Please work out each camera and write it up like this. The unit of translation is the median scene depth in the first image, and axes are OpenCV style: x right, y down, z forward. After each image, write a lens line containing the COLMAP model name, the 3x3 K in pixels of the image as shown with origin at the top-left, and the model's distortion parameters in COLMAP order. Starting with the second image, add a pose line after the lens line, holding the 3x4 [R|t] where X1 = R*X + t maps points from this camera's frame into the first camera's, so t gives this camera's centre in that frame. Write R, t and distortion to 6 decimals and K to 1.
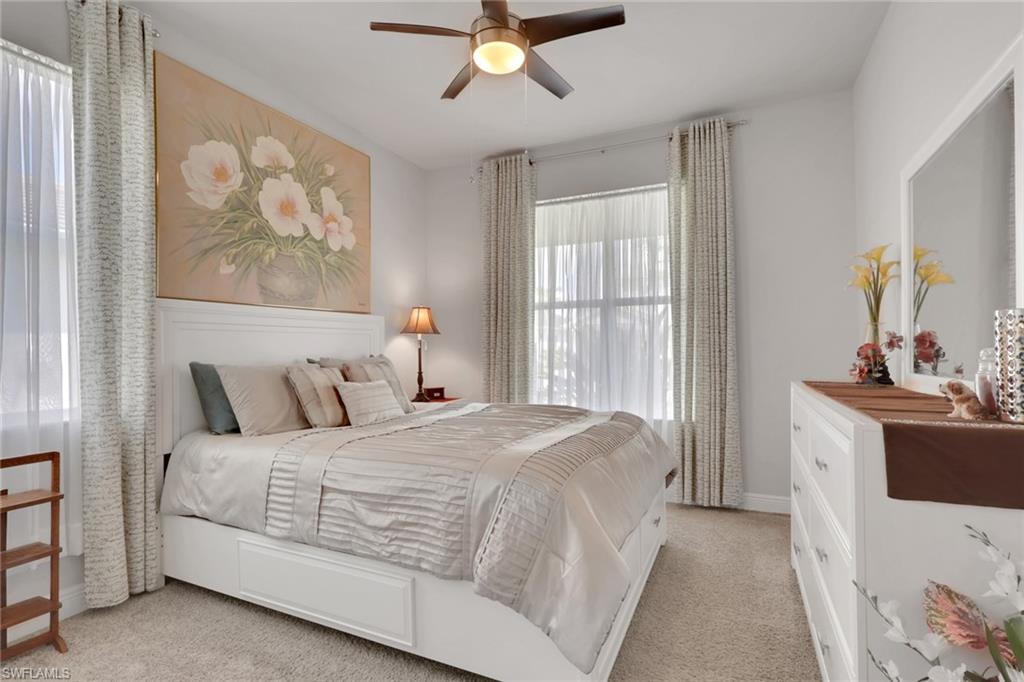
lens RADIAL K [[487.1, 0, 513.1], [0, 487.1, 341.1], [0, 0, 1]] dist [0.000125, -0.000119]
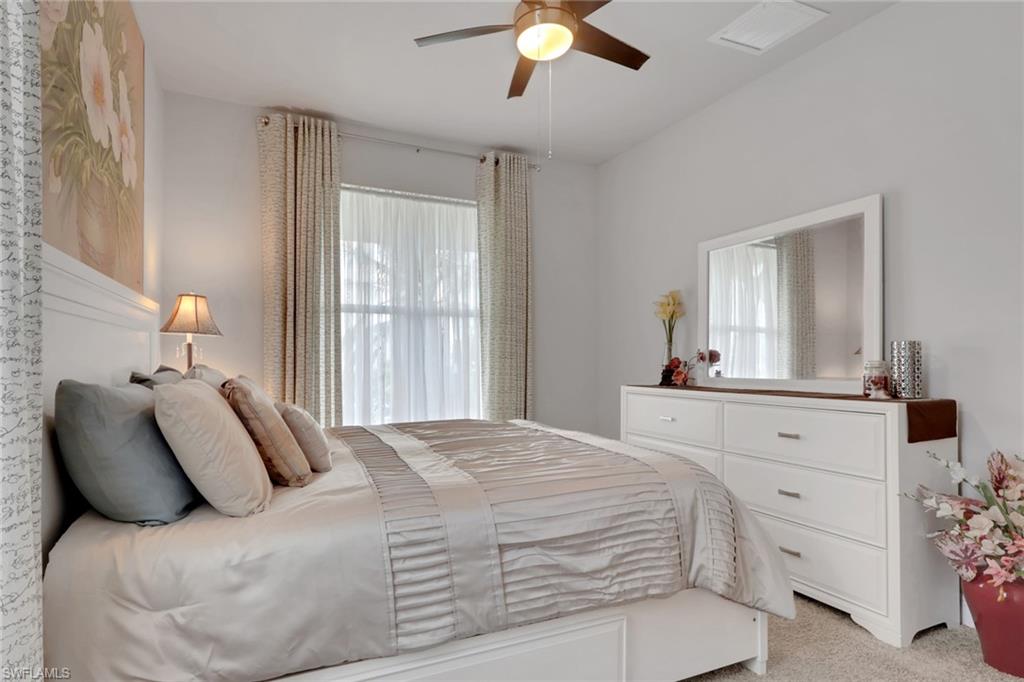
lens RADIAL K [[490.6, 0, 512.0], [0, 490.6, 360.9], [0, 0, 1]] dist [-0.001267, -0.000378]
pose [[0.678919, 0.006170, 0.734187, -0.895176], [-0.019017, 0.999777, 0.009184, 0.015914], [-0.733967, -0.020197, 0.678885, 0.486995]]
